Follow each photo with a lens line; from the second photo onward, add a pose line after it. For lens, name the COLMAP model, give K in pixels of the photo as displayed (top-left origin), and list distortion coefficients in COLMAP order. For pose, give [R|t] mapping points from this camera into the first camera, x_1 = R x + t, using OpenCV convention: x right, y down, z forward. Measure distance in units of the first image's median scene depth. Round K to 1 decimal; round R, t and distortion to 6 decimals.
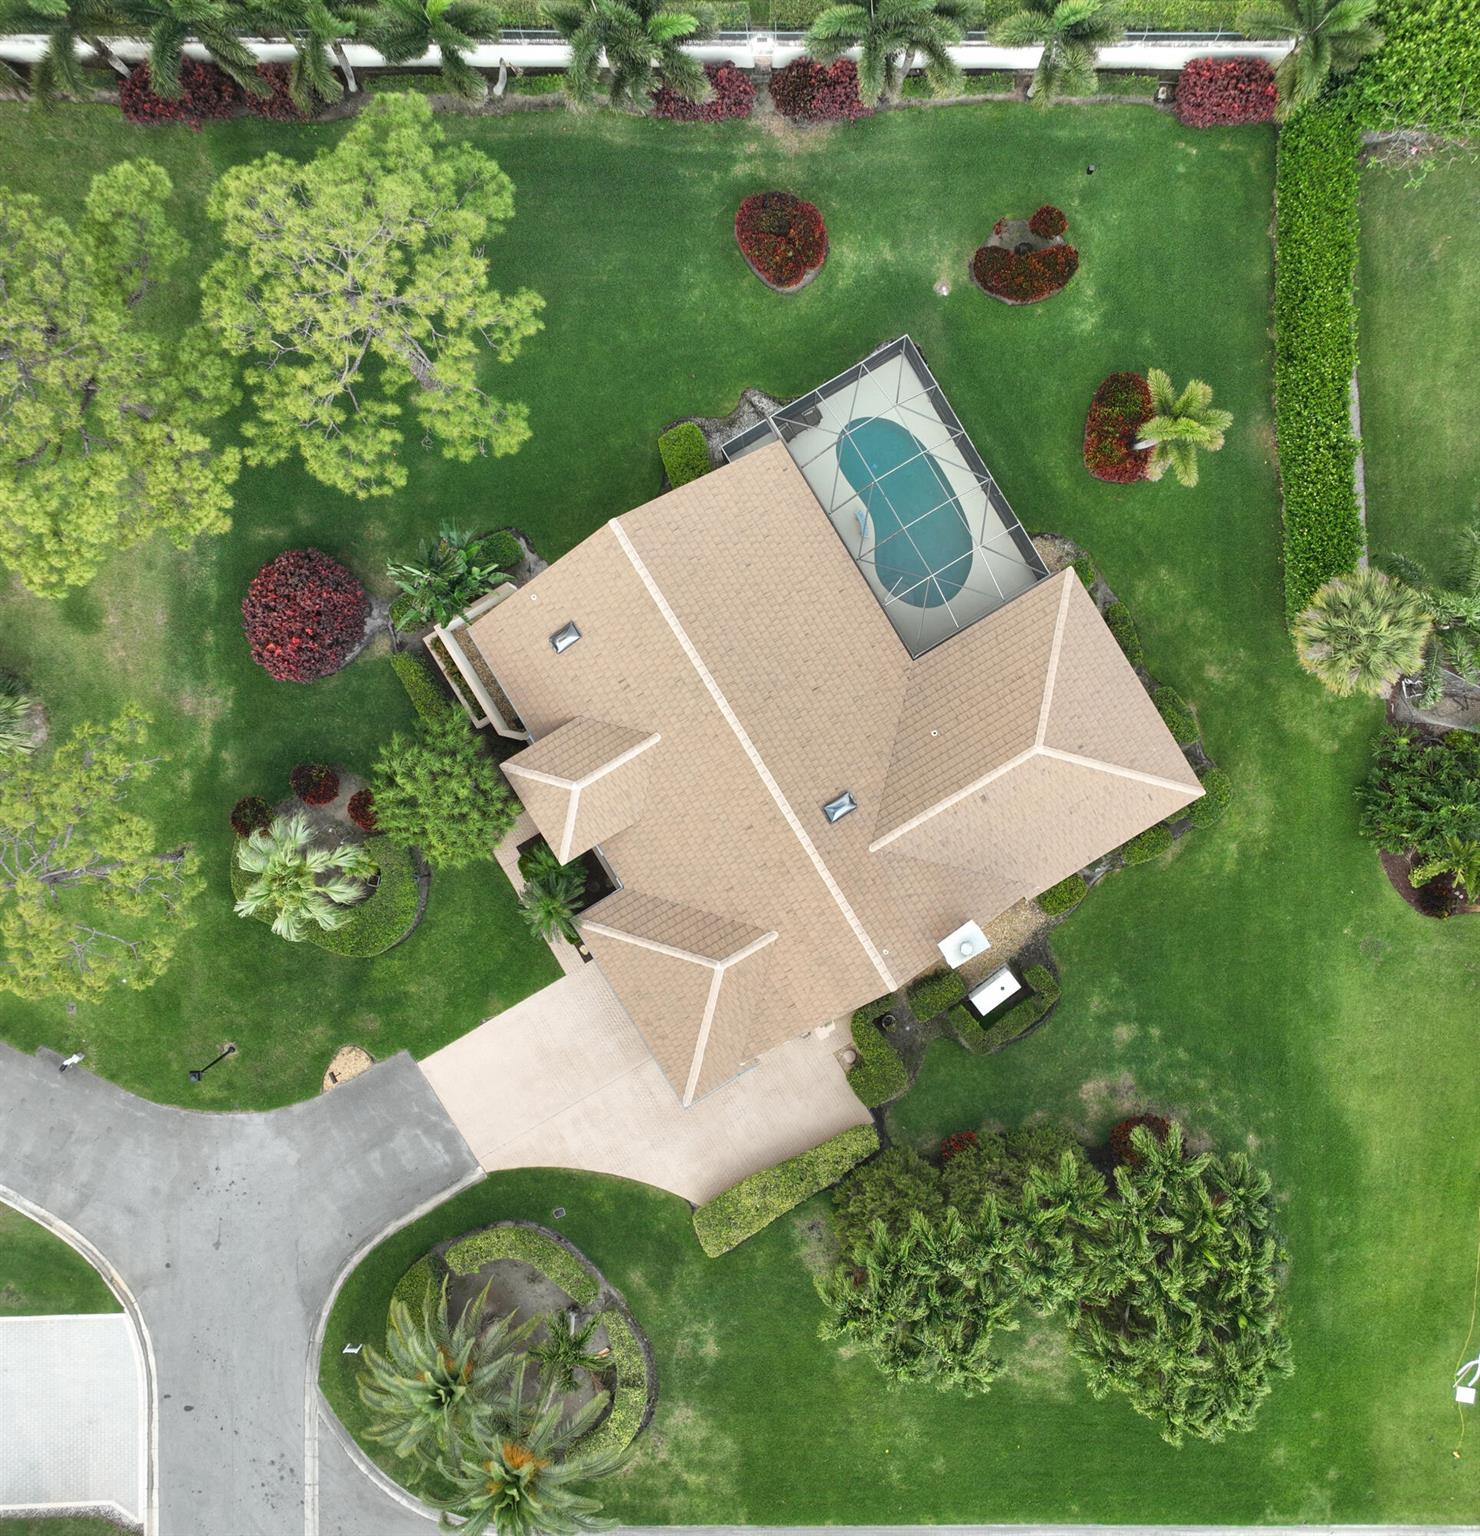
lens RADIAL K [[1431.2, 0, 792.0], [0, 1431.2, 770.6], [0, 0, 1]] dist [0.010660, -0.012047]
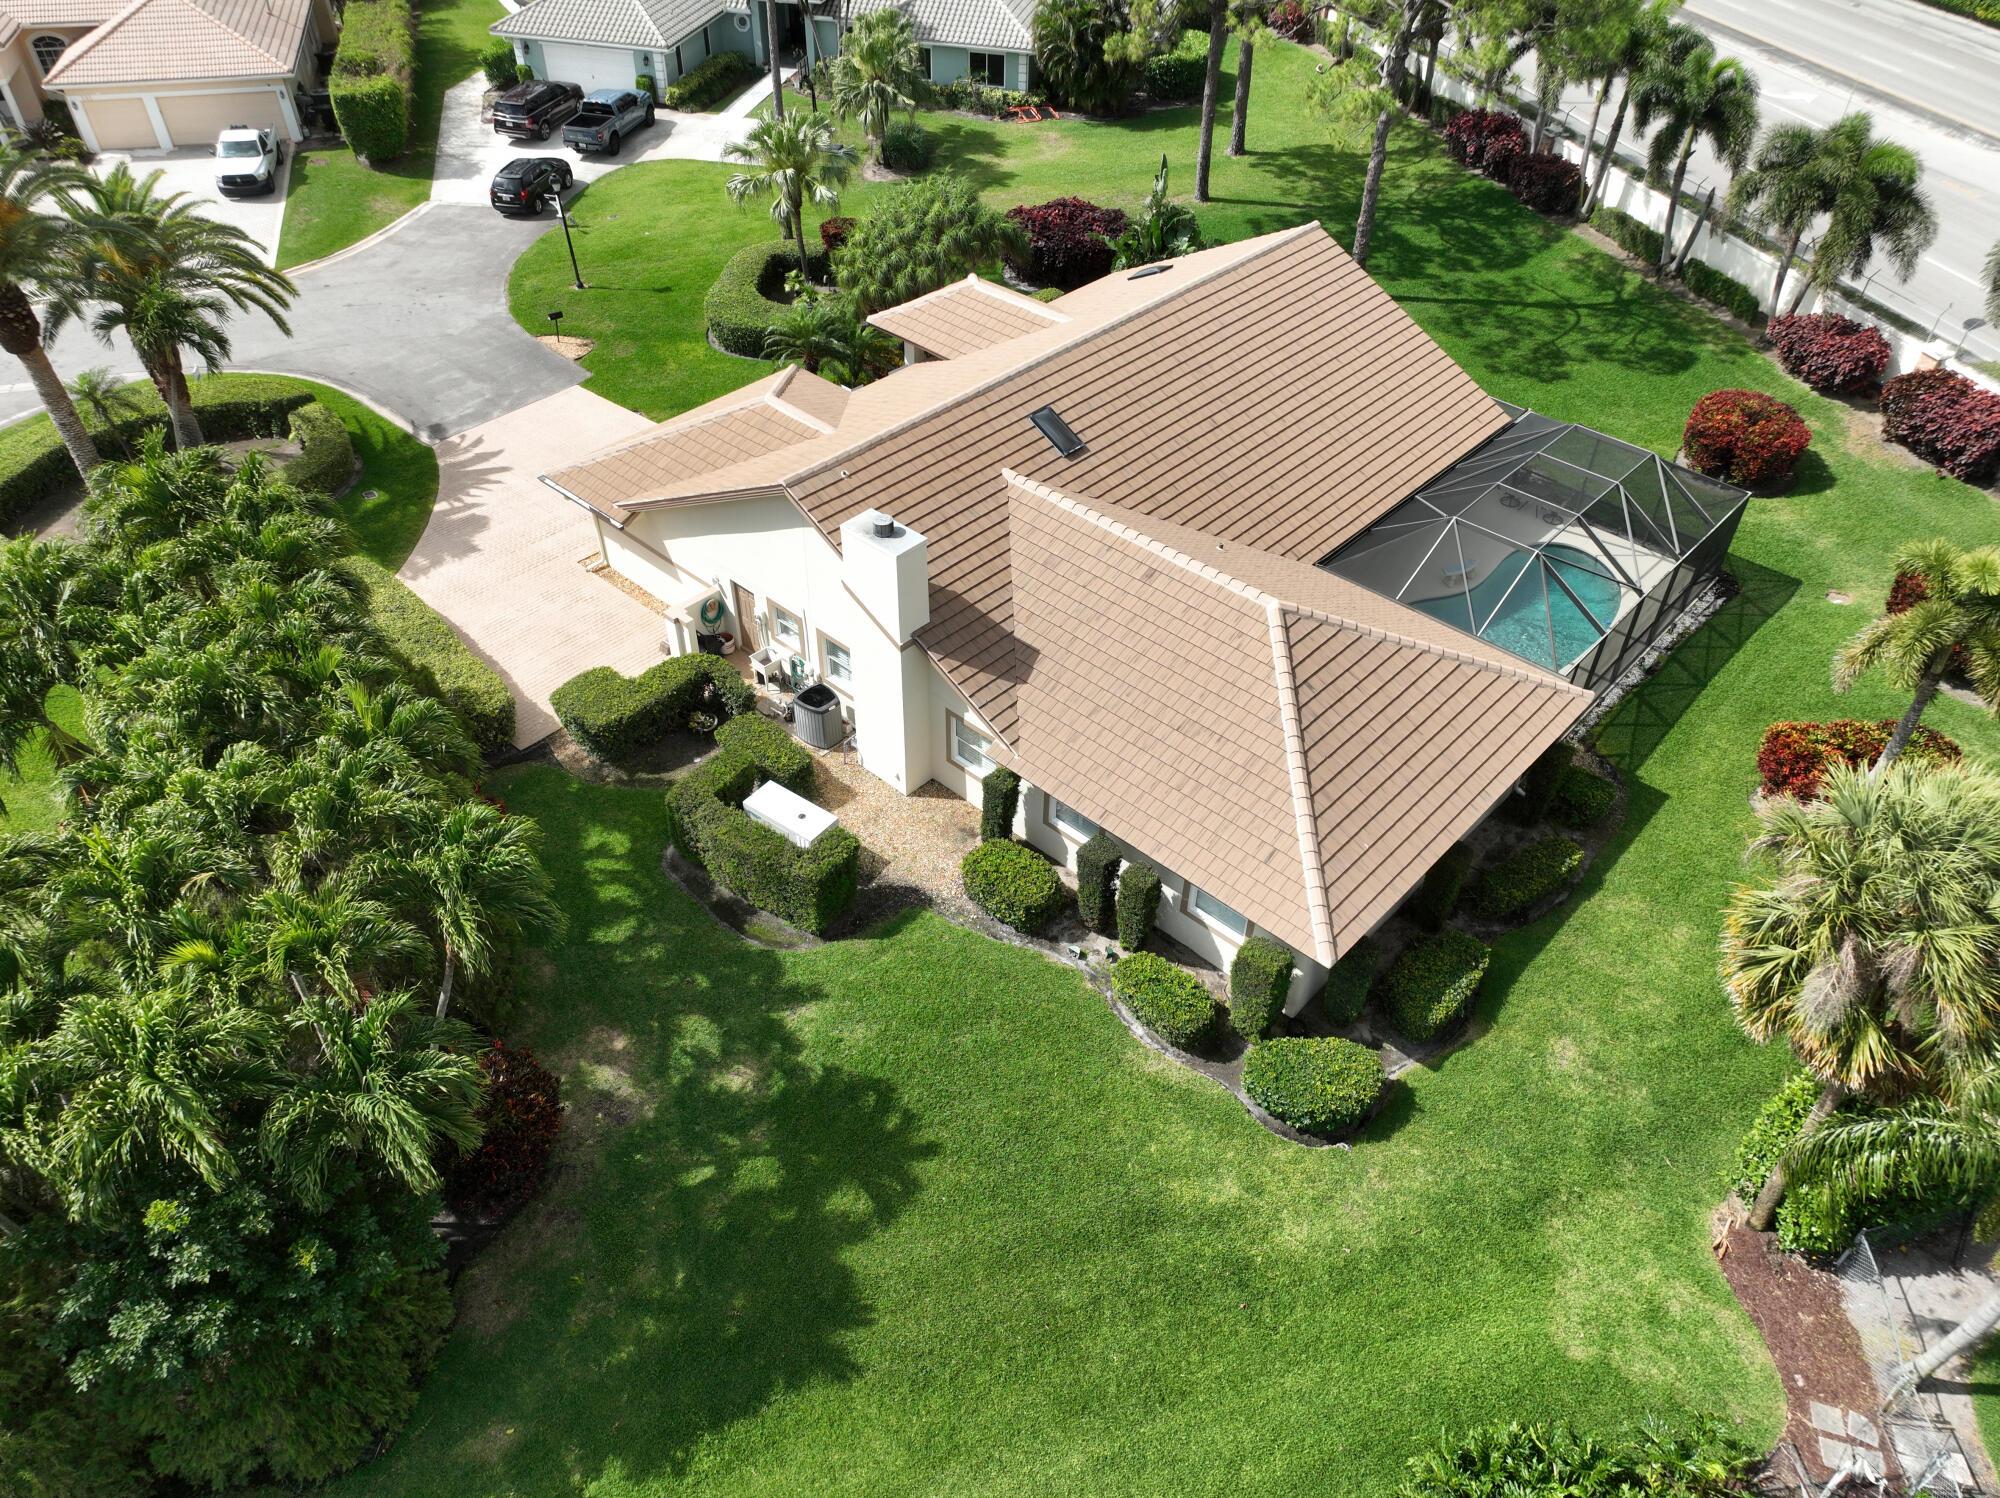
lens RADIAL K [[1398.6, 0, 995.2], [0, 1398.6, 748.6], [0, 0, 1]] dist [0.000856, 0.016747]
pose [[0.274959, 0.637183, -0.719997, 0.513653], [-0.960772, 0.153853, -0.230751, 0.198468], [-0.036257, 0.755200, 0.654490, 0.653099]]
